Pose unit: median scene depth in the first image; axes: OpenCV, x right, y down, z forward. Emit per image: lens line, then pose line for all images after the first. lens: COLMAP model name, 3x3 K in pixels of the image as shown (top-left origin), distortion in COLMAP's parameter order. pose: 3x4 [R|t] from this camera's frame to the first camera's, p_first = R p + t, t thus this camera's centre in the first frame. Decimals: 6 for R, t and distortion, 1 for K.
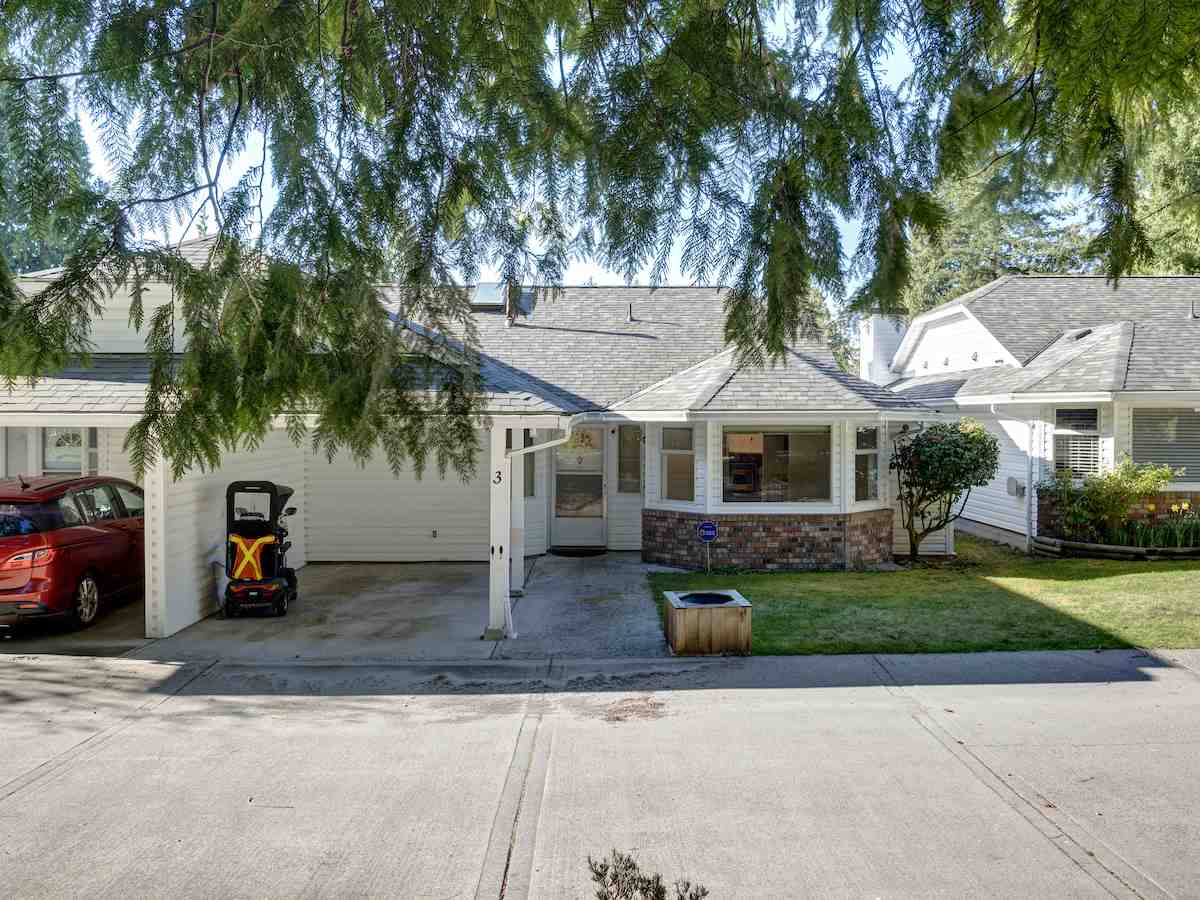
lens RADIAL K [[970.1, 0, 632.5], [0, 970.1, 449.2], [0, 0, 1]] dist [0.005830, 0.005961]
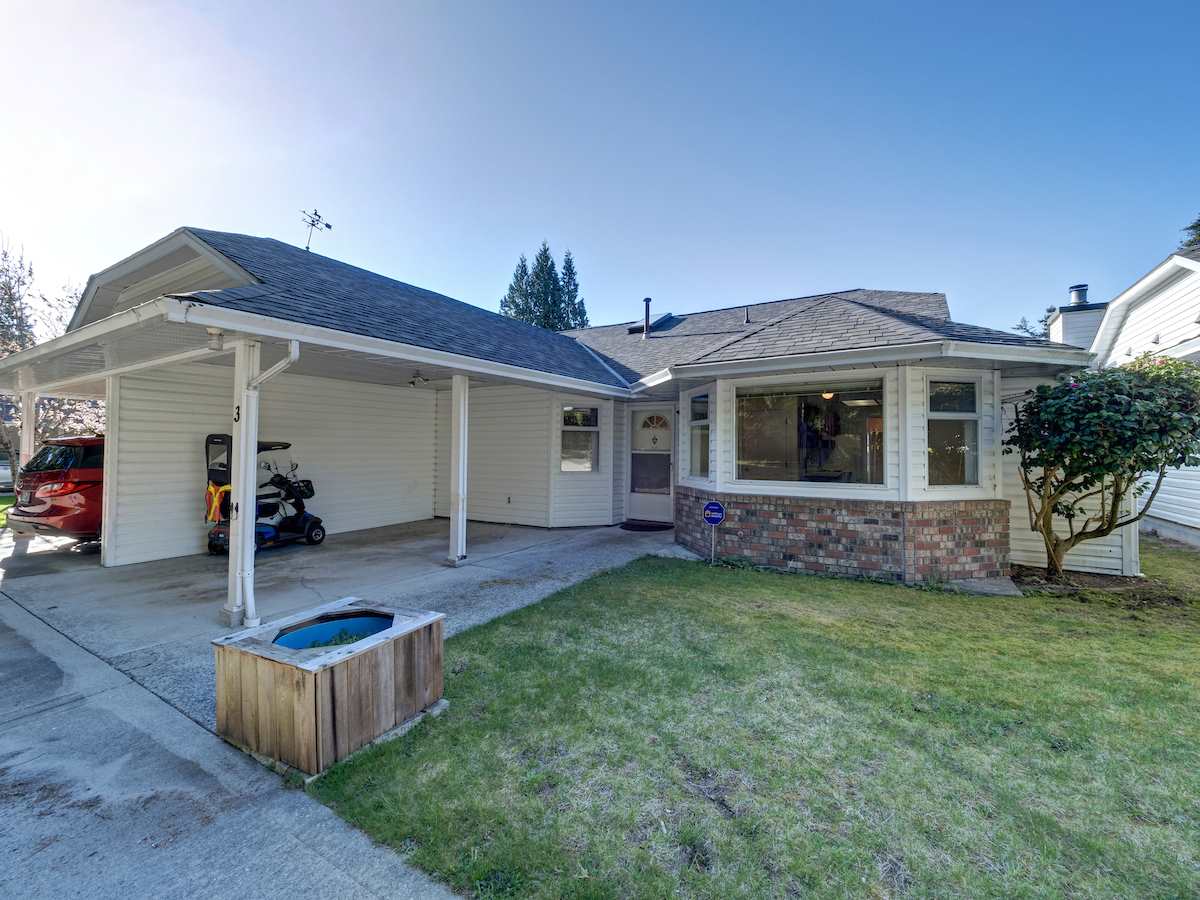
lens RADIAL K [[506.1, 0, 609.7], [0, 506.1, 444.3], [0, 0, 1]] dist [-0.016688, 0.004381]
pose [[0.844702, -0.003361, -0.535227, 0.233028], [-0.020549, 0.999039, -0.038705, 0.043780], [0.534843, 0.043693, 0.843821, 0.577667]]
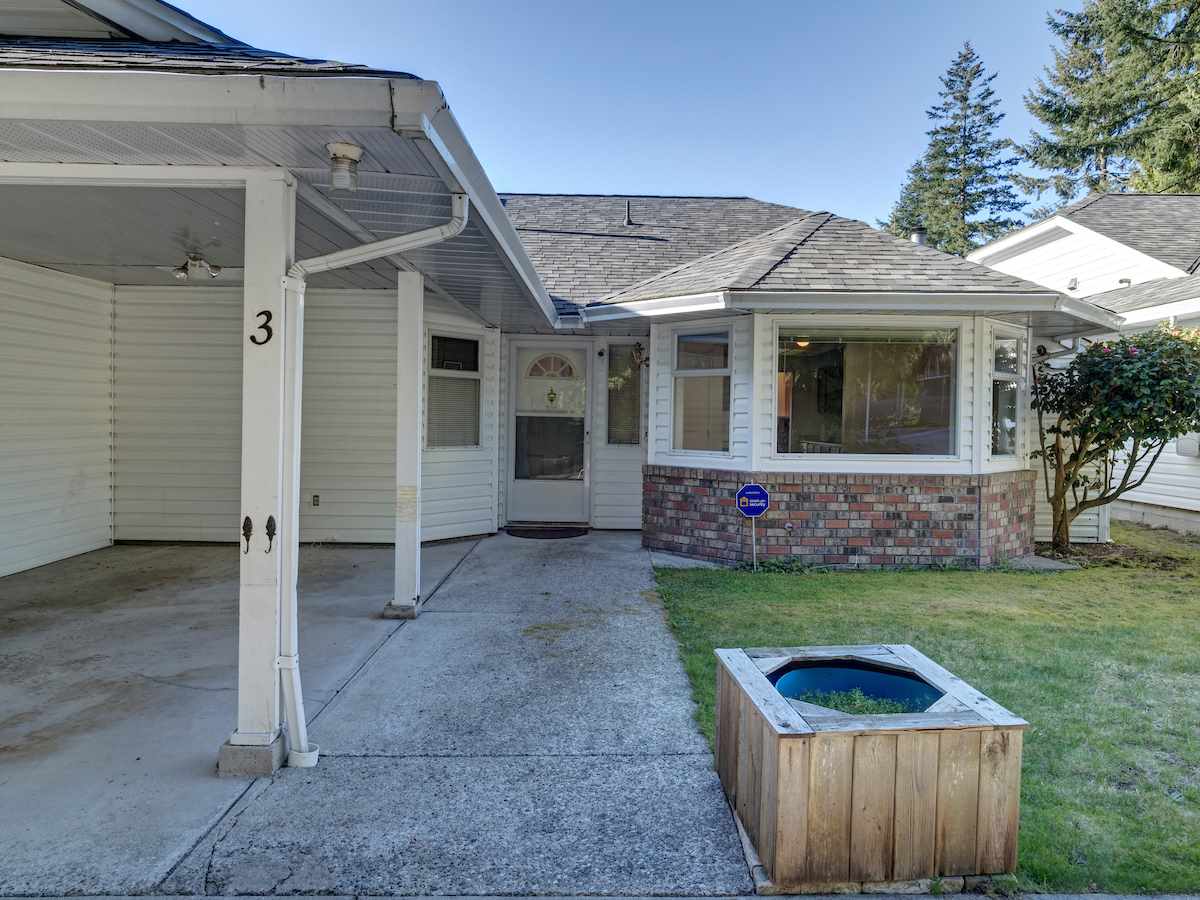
lens RADIAL K [[813.8, 0, 620.6], [0, 813.8, 448.1], [0, 0, 1]] dist [0.000585, -0.000911]
pose [[0.999896, 0.012895, -0.006508, -0.001832], [-0.012851, 0.999894, 0.006788, 0.049578], [0.006595, -0.006703, 0.999956, 0.491489]]
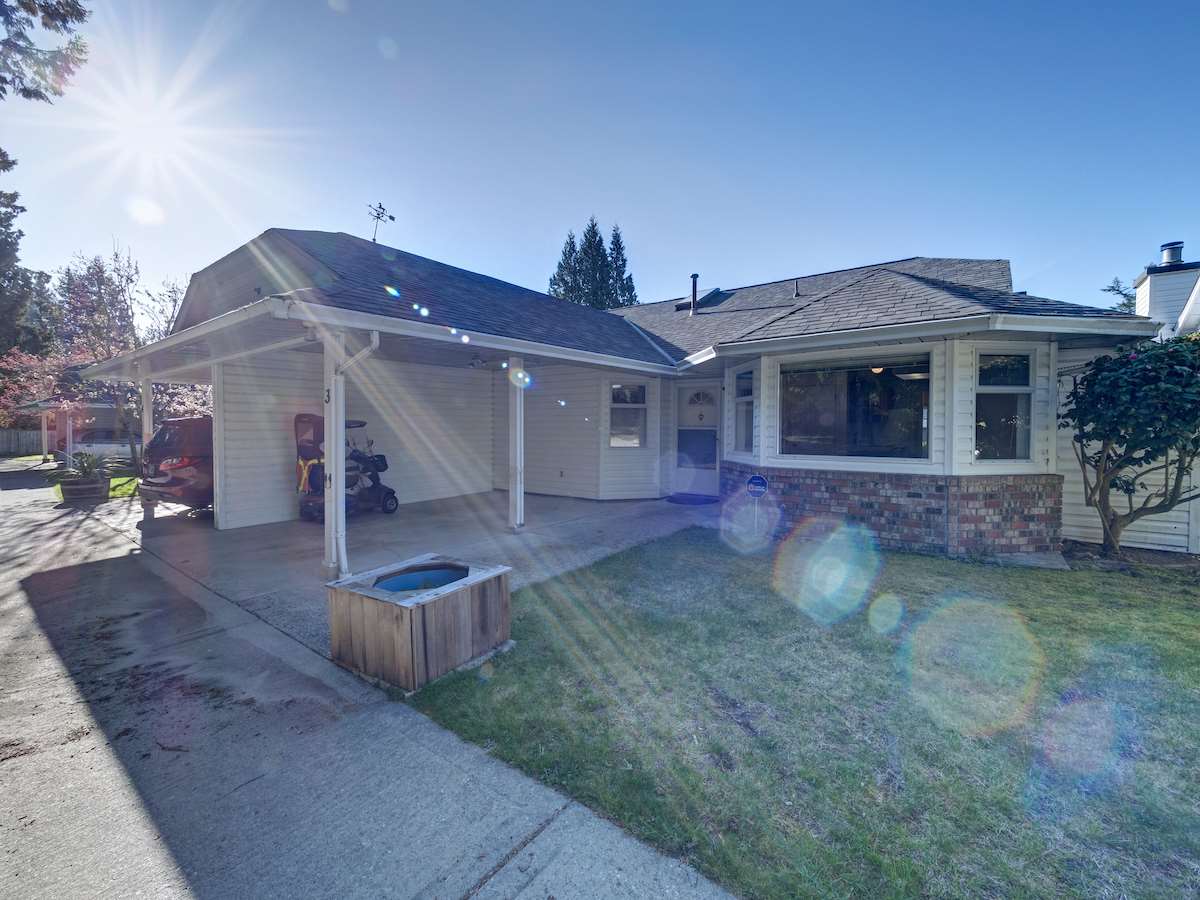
lens RADIAL K [[506.1, 0, 609.7], [0, 506.1, 444.3], [0, 0, 1]] dist [-0.016688, 0.004381]
pose [[0.788617, 0.019612, -0.614572, 0.247673], [-0.017162, 0.999804, 0.009883, 0.044533], [0.614645, 0.002754, 0.788799, 0.559575]]
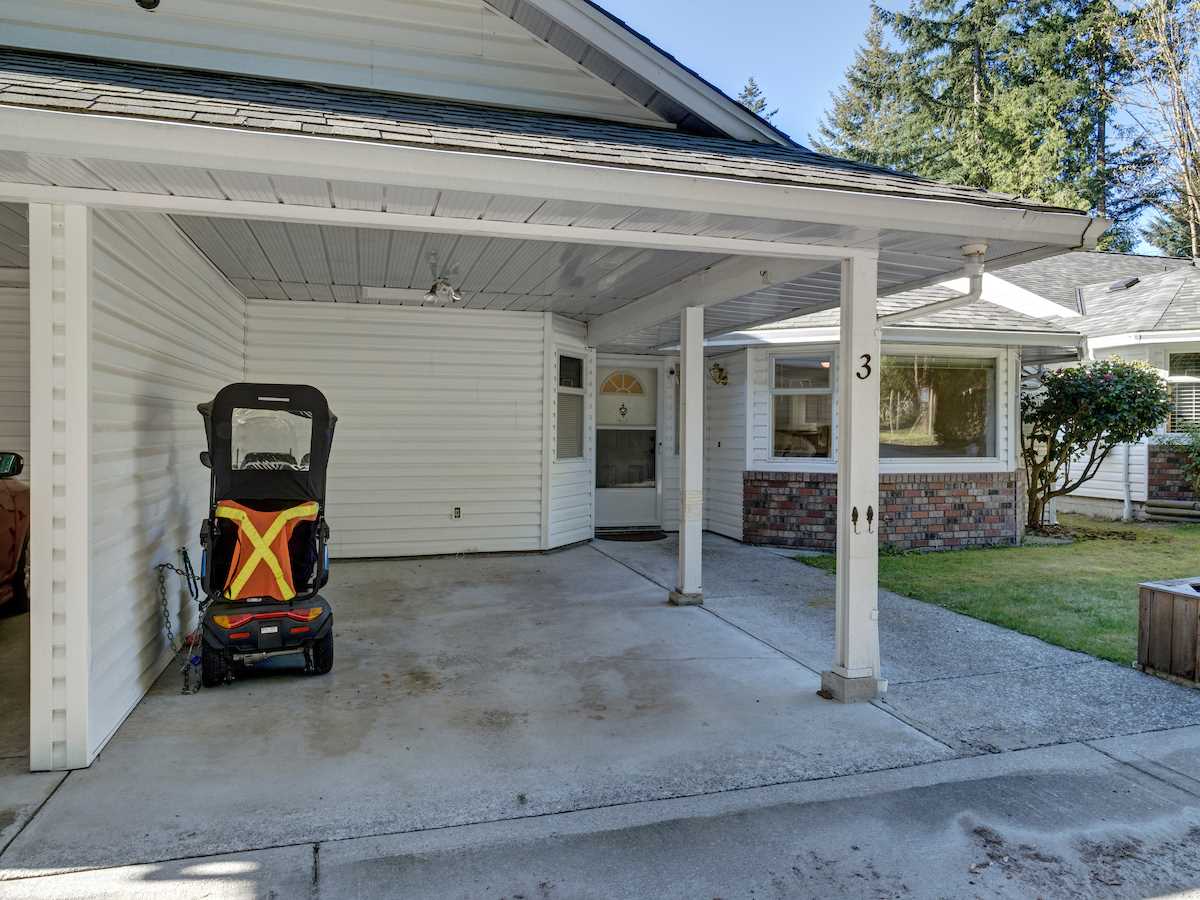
lens RADIAL K [[839.8, 0, 629.4], [0, 839.8, 447.0], [0, 0, 1]] dist [0.001046, -0.001119]
pose [[0.960522, -0.002143, 0.278197, -0.261895], [0.005055, 0.999940, -0.009753, 0.051674], [-0.278159, 0.010774, 0.960475, 0.441435]]
